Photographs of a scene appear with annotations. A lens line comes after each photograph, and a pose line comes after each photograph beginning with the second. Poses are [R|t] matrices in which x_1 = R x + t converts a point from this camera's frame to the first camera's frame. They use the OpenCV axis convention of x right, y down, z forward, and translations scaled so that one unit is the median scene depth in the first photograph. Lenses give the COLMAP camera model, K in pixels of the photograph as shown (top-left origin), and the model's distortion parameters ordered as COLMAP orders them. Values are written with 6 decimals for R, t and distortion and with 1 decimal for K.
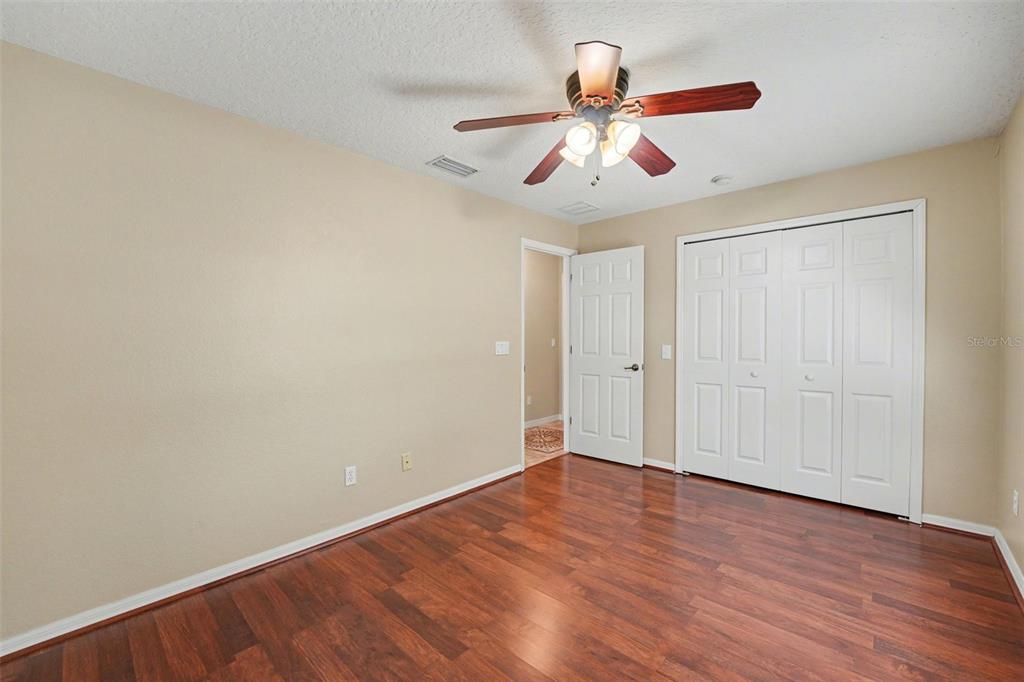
lens RADIAL K [[423.7, 0, 512.4], [0, 423.7, 341.3], [0, 0, 1]] dist [-0.023402, 0.000026]
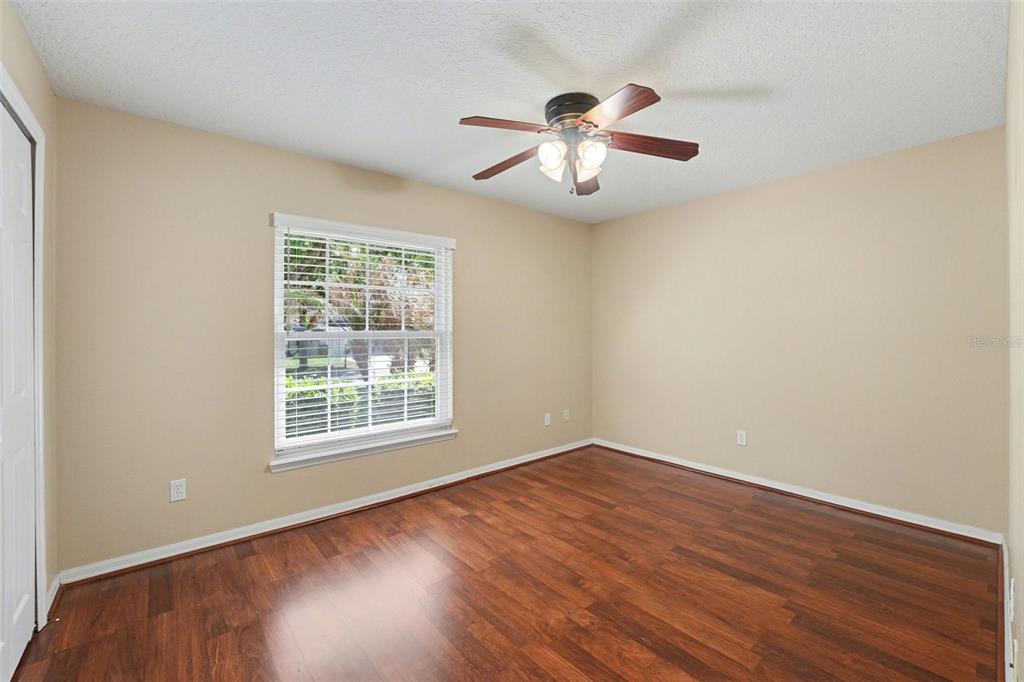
lens RADIAL K [[423.7, 0, 510.7], [0, 423.7, 342.0], [0, 0, 1]] dist [-0.023402, 0.000026]
pose [[-0.992219, 0.005021, 0.124402, 0.196665], [0.011528, 0.998599, 0.051636, -0.040962], [-0.123969, 0.052668, -0.990887, 1.886036]]
